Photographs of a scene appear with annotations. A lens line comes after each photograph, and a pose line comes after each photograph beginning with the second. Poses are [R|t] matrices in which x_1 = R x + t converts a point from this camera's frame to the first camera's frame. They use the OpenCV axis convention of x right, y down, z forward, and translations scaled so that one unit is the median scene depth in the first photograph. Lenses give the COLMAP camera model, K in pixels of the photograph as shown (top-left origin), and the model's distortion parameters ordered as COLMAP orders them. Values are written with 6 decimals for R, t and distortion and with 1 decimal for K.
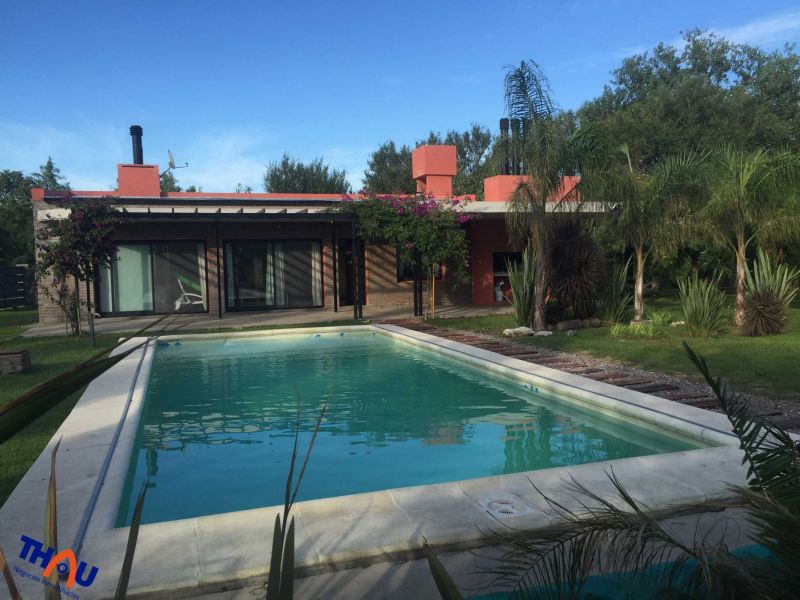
lens RADIAL K [[671.9, 0, 400.0], [0, 671.9, 300.0], [0, 0, 1]] dist [0.004571, 0.001104]
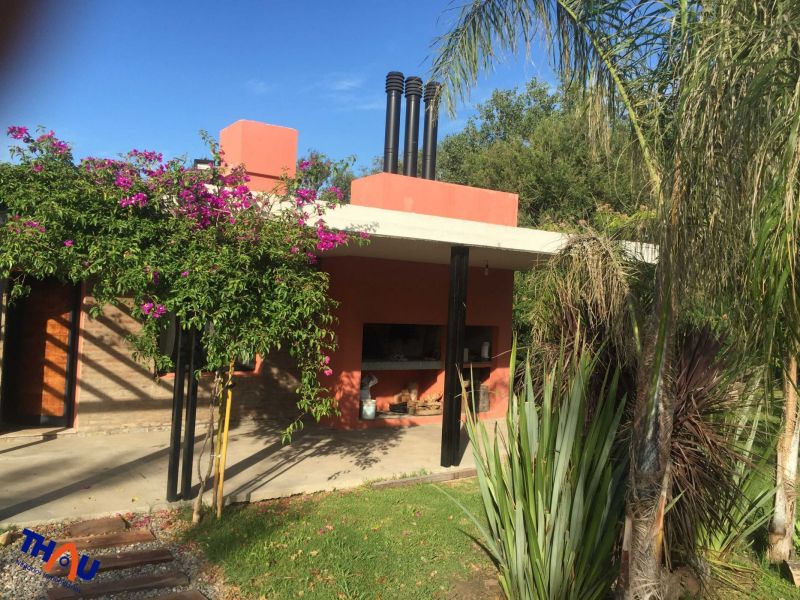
lens RADIAL K [[707.4, 0, 400.0], [0, 707.4, 300.0], [0, 0, 1]] dist [-0.013276, -0.016244]
pose [[0.966119, 0.065329, 0.249692, 0.039663], [-0.047072, 0.995809, -0.078409, -0.061054], [-0.253768, 0.063999, 0.965146, 0.616217]]
